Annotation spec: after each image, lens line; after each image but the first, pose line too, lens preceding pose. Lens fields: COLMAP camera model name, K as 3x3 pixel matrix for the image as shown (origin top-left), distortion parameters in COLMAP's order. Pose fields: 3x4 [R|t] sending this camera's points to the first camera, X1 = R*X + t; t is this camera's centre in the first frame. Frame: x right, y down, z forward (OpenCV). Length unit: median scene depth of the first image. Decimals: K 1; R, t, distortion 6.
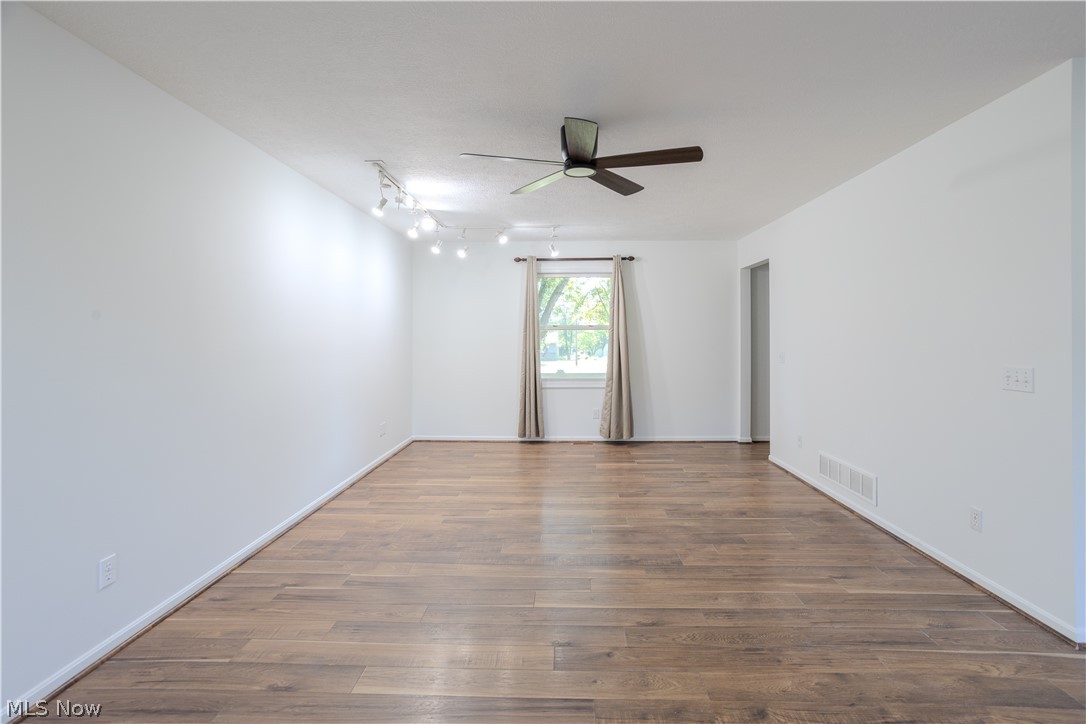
lens RADIAL K [[541.6, 0, 540.2], [0, 541.6, 342.3], [0, 0, 1]] dist [-0.057571, 0.038097]
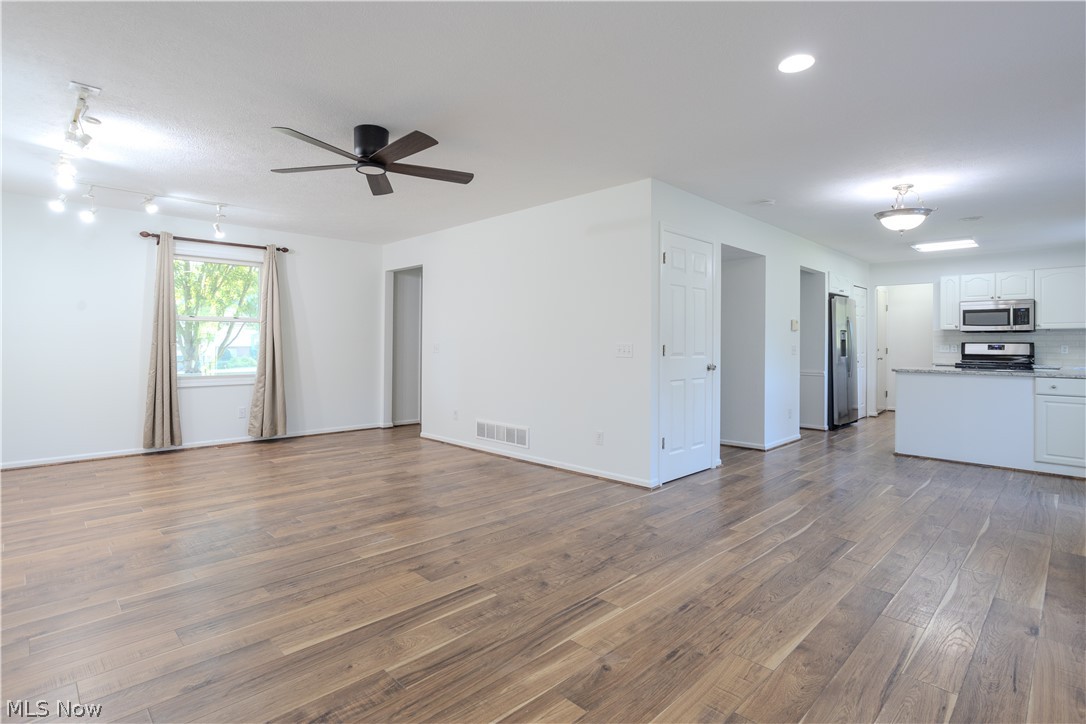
lens RADIAL K [[551.4, 0, 543.0], [0, 551.4, 362.0], [0, 0, 1]] dist [-0.057329, 0.039754]
pose [[0.682432, -0.017541, 0.730738, -0.246502], [0.001004, 0.999734, 0.023060, 0.025935], [-0.730948, -0.015003, 0.682268, -0.016284]]
